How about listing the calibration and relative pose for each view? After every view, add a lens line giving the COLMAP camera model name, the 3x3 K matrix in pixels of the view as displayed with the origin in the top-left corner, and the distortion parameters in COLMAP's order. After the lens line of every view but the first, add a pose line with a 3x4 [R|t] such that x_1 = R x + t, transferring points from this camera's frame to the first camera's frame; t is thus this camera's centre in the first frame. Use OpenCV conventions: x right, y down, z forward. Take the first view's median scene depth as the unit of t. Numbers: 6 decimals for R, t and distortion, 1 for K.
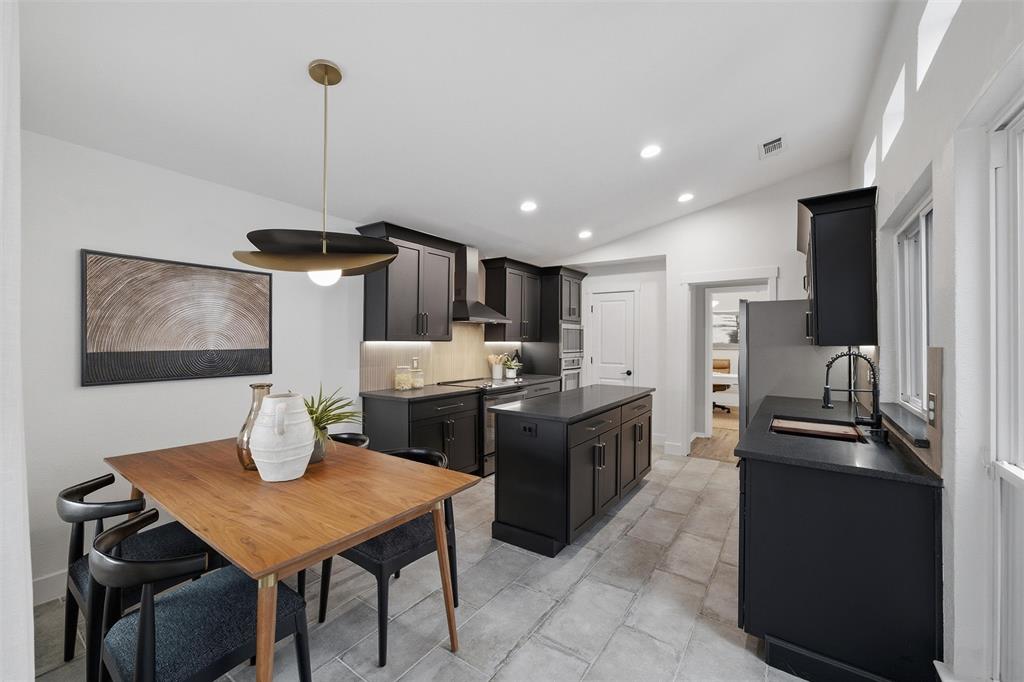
lens RADIAL K [[400.1, 0, 515.2], [0, 400.1, 338.2], [0, 0, 1]] dist [-0.000648, -0.000103]
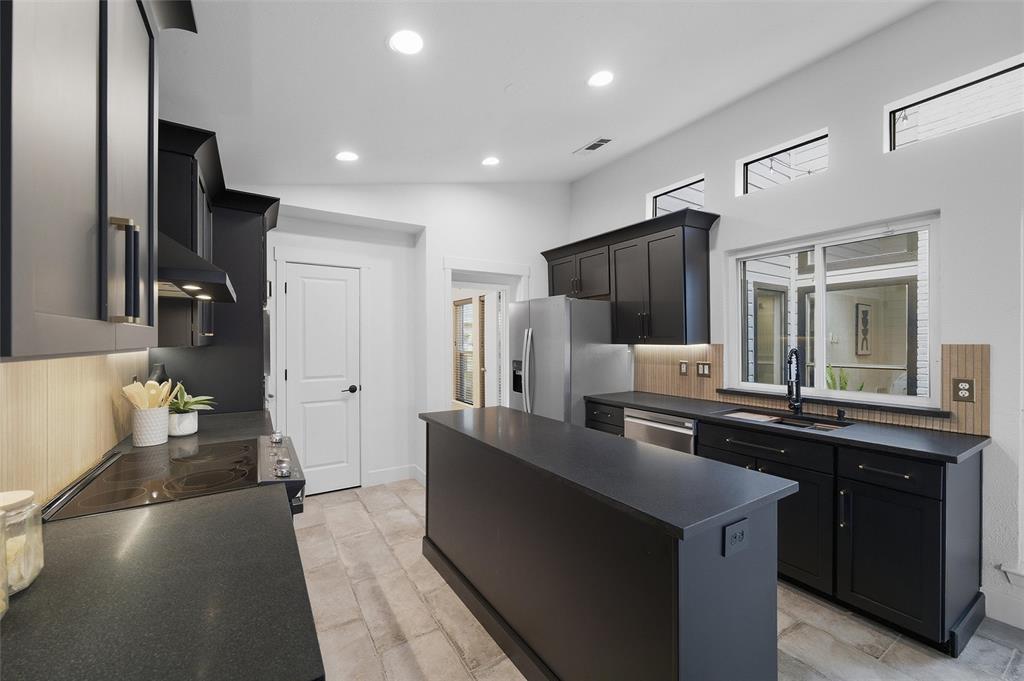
lens RADIAL K [[400.1, 0, 509.0], [0, 400.1, 342.6], [0, 0, 1]] dist [-0.000648, -0.000103]
pose [[0.394584, -0.008713, 0.918818, -0.446455], [-0.002189, 0.999943, 0.010423, 0.002682], [-0.918857, -0.006124, 0.394543, 0.984678]]
